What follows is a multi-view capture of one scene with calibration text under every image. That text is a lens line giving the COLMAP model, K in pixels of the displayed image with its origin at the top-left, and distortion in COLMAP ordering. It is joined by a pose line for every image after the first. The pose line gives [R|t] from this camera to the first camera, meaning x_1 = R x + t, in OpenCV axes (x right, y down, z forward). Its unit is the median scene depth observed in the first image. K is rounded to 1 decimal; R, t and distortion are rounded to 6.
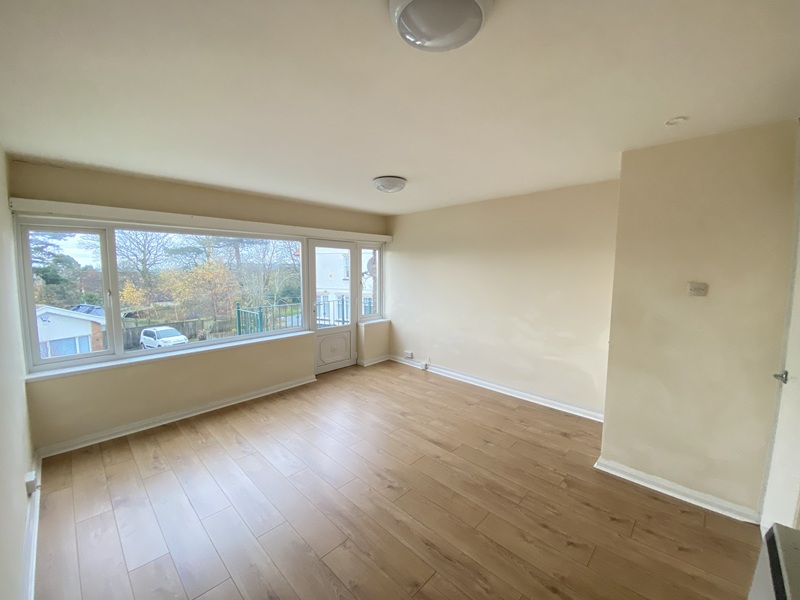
lens RADIAL K [[323.3, 0, 400.0], [0, 323.3, 300.0], [0, 0, 1]] dist [0.000180, -0.000244]
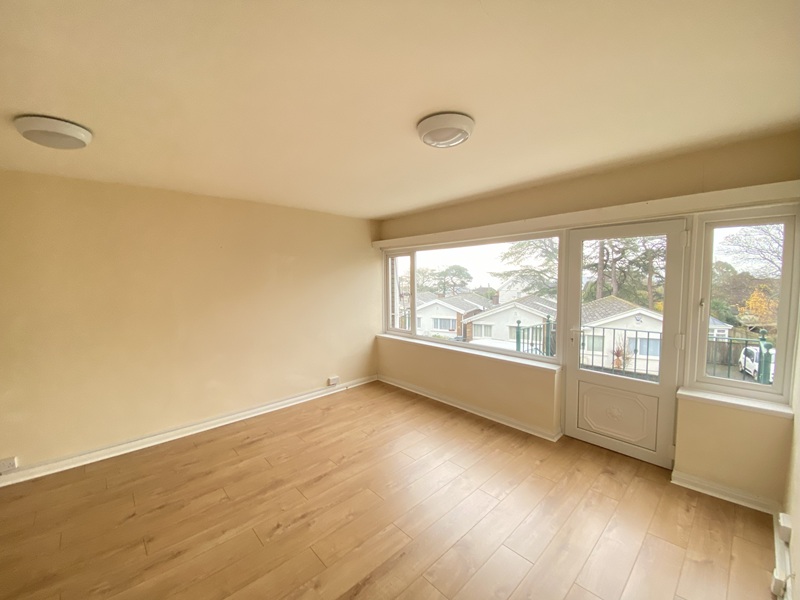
lens RADIAL K [[323.3, 0, 400.0], [0, 323.3, 300.0], [0, 0, 1]] dist [0.000180, -0.000244]
pose [[-0.066426, 0.066245, -0.995590, 0.435917], [-0.085905, 0.993709, 0.071851, -0.067463], [0.994086, 0.090299, -0.060318, 0.739368]]
